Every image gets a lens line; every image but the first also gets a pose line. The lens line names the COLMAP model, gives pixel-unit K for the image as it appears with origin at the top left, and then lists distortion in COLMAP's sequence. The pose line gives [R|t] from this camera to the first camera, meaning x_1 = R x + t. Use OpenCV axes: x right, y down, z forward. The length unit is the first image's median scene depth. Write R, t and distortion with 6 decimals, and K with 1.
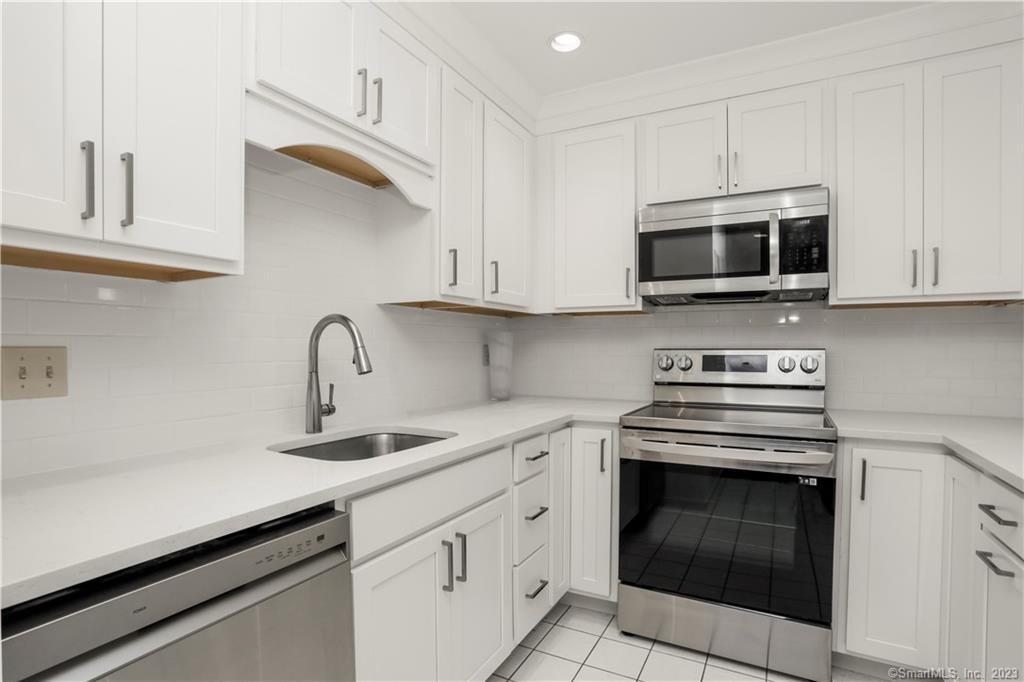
lens RADIAL K [[519.9, 0, 513.3], [0, 519.9, 344.4], [0, 0, 1]] dist [0.002021, 0.000680]
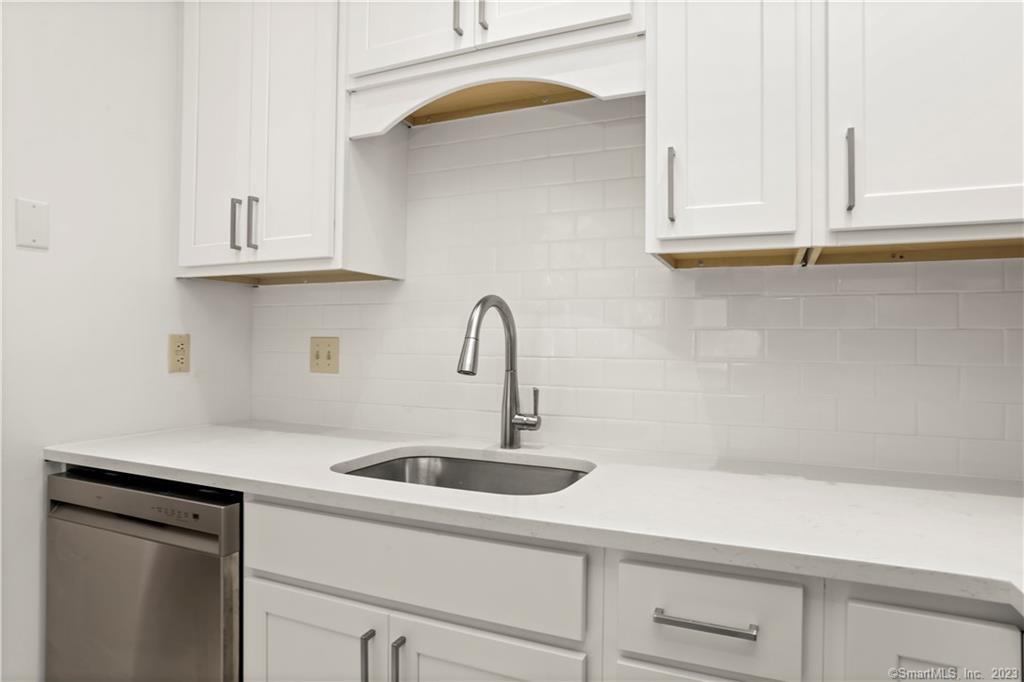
lens RADIAL K [[608.0, 0, 512.9], [0, 608.0, 337.2], [0, 0, 1]] dist [-0.002098, -0.000344]
pose [[0.073817, -0.013230, -0.997184, 0.611488], [-0.010494, 0.999846, -0.014042, 0.016232], [0.997217, 0.011501, 0.073667, 1.052662]]
